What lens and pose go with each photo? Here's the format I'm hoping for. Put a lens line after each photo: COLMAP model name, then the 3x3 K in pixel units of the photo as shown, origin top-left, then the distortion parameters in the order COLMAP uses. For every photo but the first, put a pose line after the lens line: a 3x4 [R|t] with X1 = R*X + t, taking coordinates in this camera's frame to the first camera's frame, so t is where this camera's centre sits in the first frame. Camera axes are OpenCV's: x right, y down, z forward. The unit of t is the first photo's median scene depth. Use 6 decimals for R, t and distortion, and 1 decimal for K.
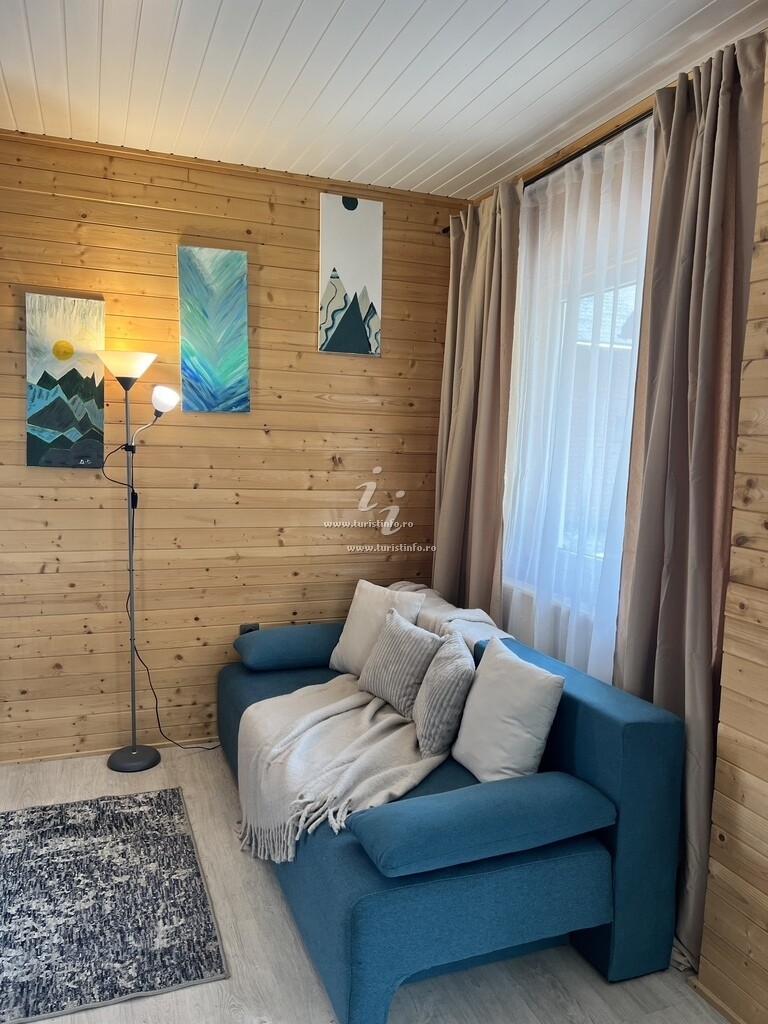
lens RADIAL K [[773.3, 0, 386.7], [0, 773.3, 511.6], [0, 0, 1]] dist [-0.057933, -0.001331]
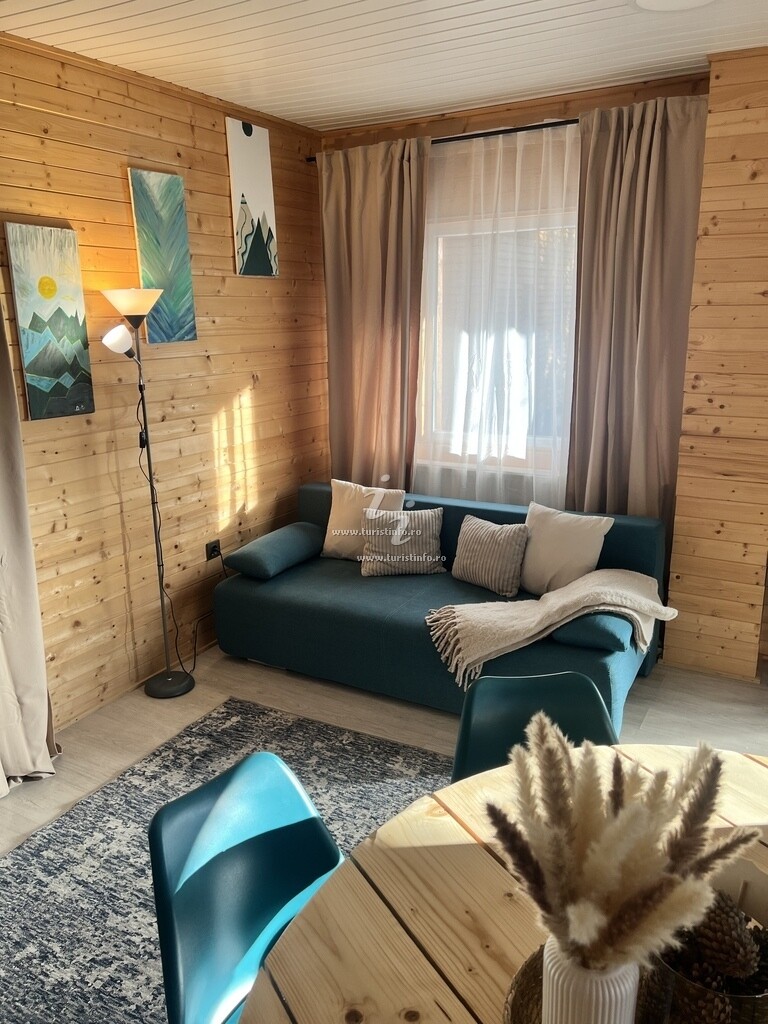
lens RADIAL K [[773.3, 0, 412.3], [0, 773.3, 512.0], [0, 0, 1]] dist [-0.057933, -0.001331]
pose [[0.769633, -0.201412, 0.605887, -0.649860], [0.098221, 0.974994, 0.199346, -0.084623], [-0.630887, -0.093912, 0.770170, 0.015922]]
